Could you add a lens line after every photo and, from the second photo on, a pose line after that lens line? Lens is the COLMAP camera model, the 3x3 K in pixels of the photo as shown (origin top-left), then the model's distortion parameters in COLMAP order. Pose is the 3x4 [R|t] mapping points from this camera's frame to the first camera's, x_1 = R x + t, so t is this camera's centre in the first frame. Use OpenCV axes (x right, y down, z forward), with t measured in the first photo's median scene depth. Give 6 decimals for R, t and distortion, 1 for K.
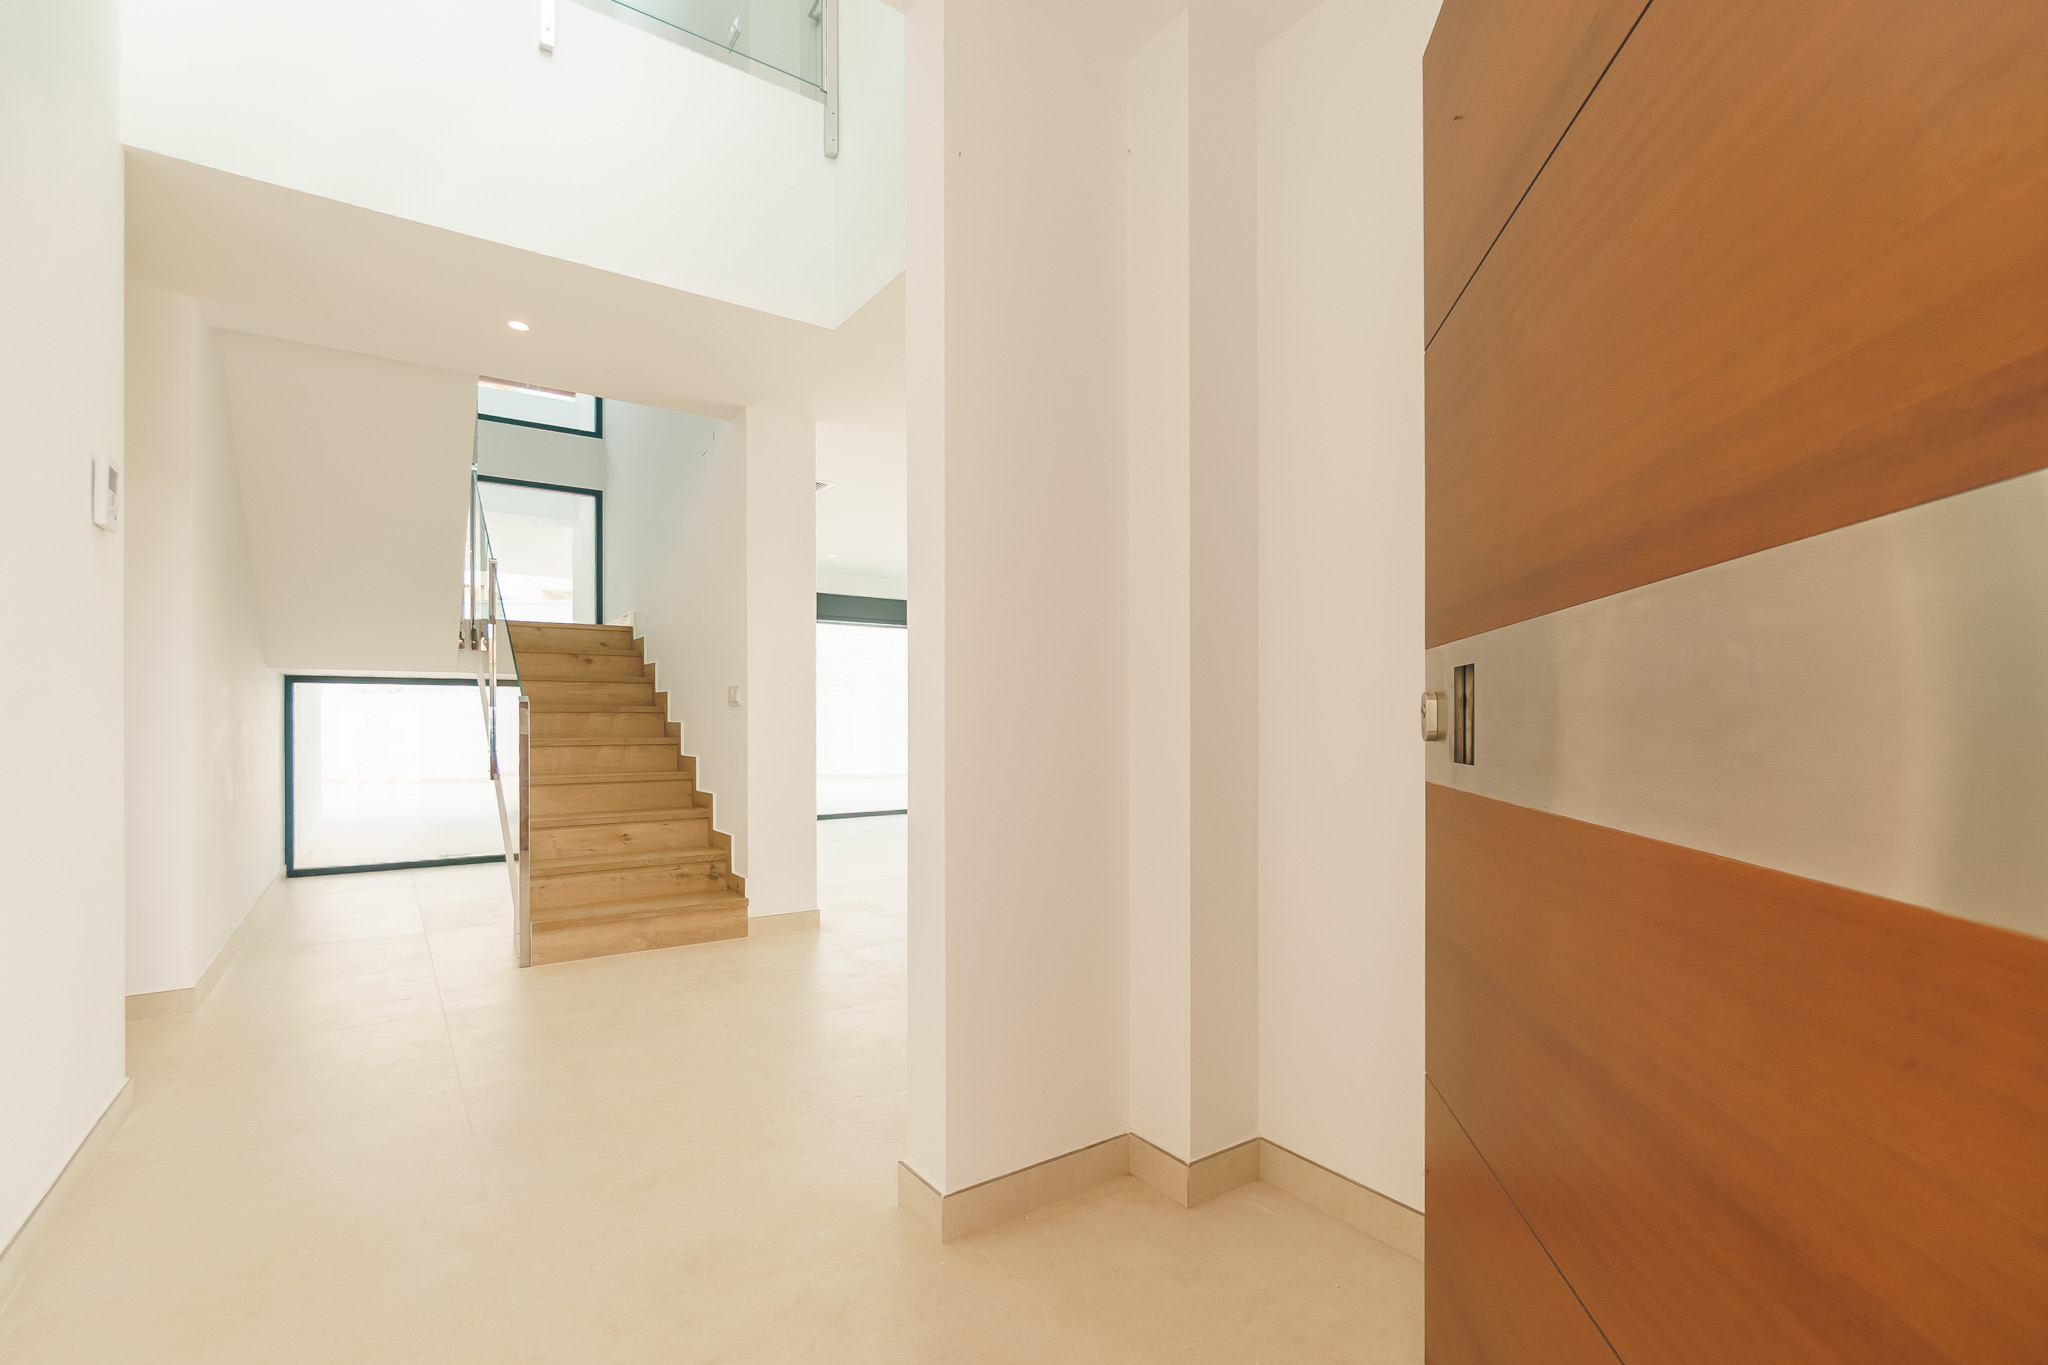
lens RADIAL K [[923.2, 0, 1032.2], [0, 923.2, 706.5], [0, 0, 1]] dist [-0.001606, -0.000031]
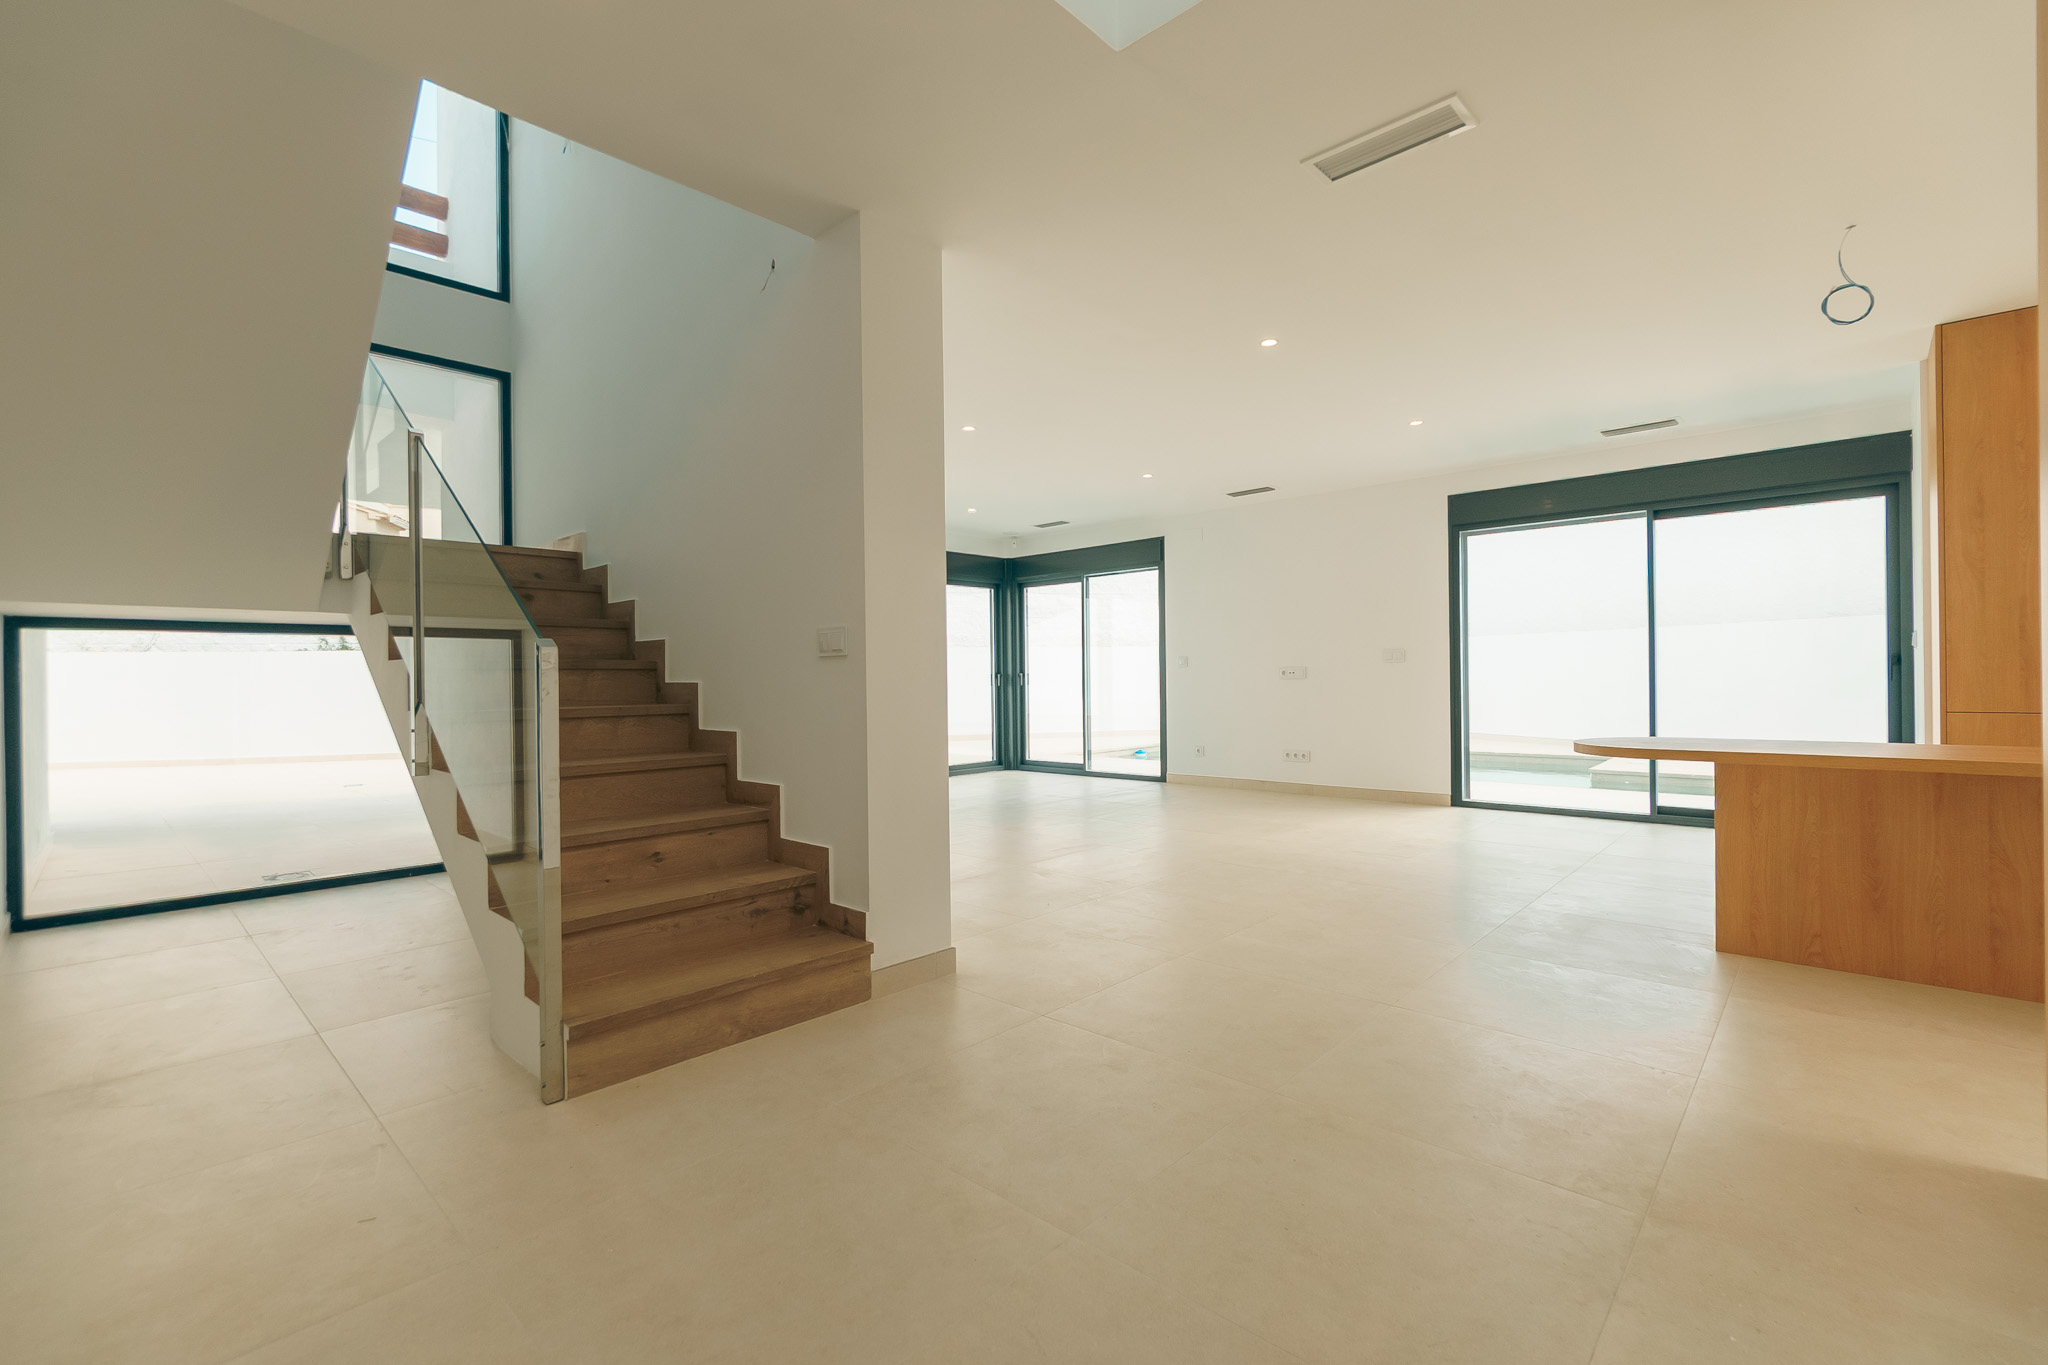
lens RADIAL K [[883.5, 0, 1035.5], [0, 883.5, 668.5], [0, 0, 1]] dist [-0.001319, 0.000395]
pose [[0.978145, -0.007476, 0.207791, -0.310877], [0.006129, 0.999956, 0.007122, 0.003537], [-0.207836, -0.005693, 0.978147, 0.331232]]
